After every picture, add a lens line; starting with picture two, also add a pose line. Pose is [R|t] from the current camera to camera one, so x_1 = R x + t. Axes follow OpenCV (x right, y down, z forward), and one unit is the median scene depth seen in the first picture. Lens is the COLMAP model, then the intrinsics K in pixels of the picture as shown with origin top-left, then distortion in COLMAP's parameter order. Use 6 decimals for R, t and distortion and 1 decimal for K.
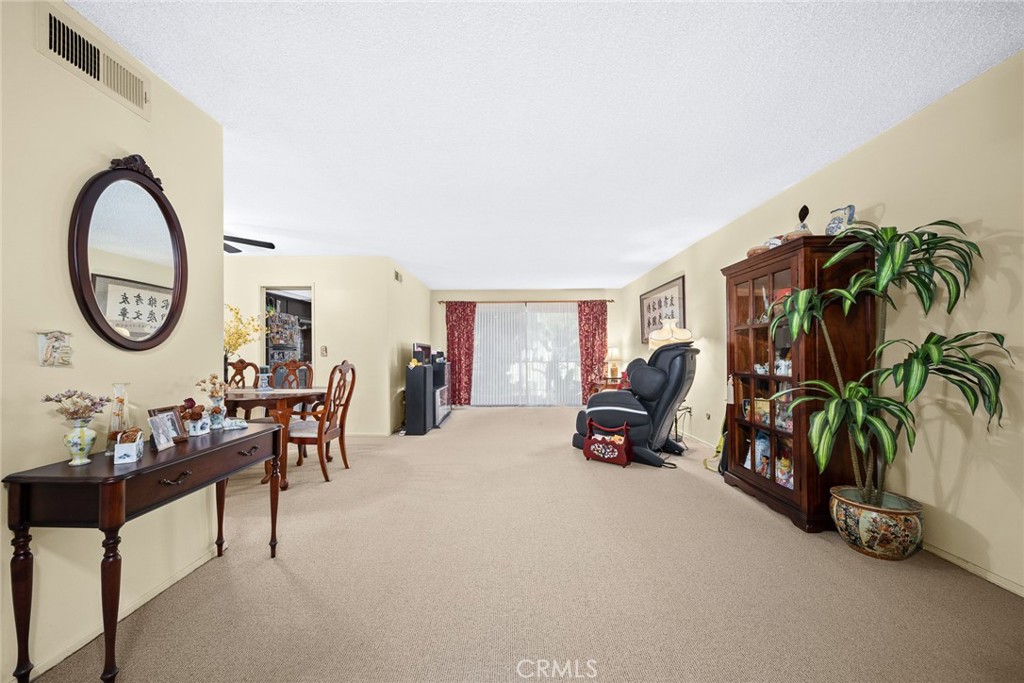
lens RADIAL K [[358.6, 0, 516.6], [0, 358.6, 337.8], [0, 0, 1]] dist [-0.013280, -0.000332]
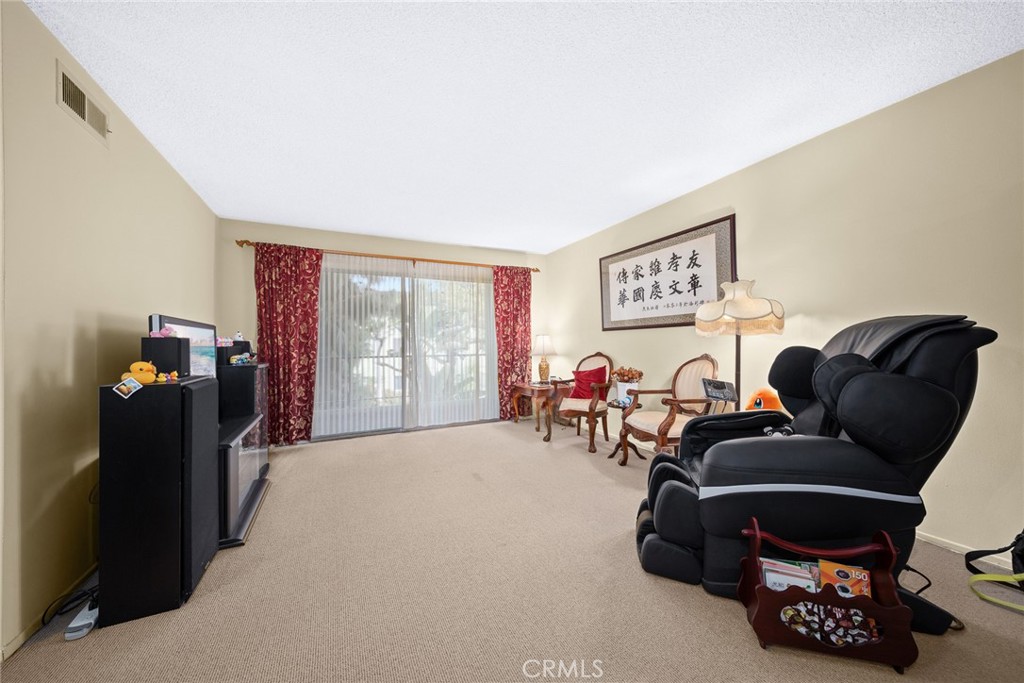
lens RADIAL K [[358.6, 0, 516.6], [0, 358.6, 337.8], [0, 0, 1]] dist [-0.013280, -0.000332]
pose [[0.901513, 0.003686, 0.432736, -0.081038], [-0.014788, 0.999642, 0.022294, 0.016838], [-0.432499, -0.026497, 0.901245, 0.382100]]
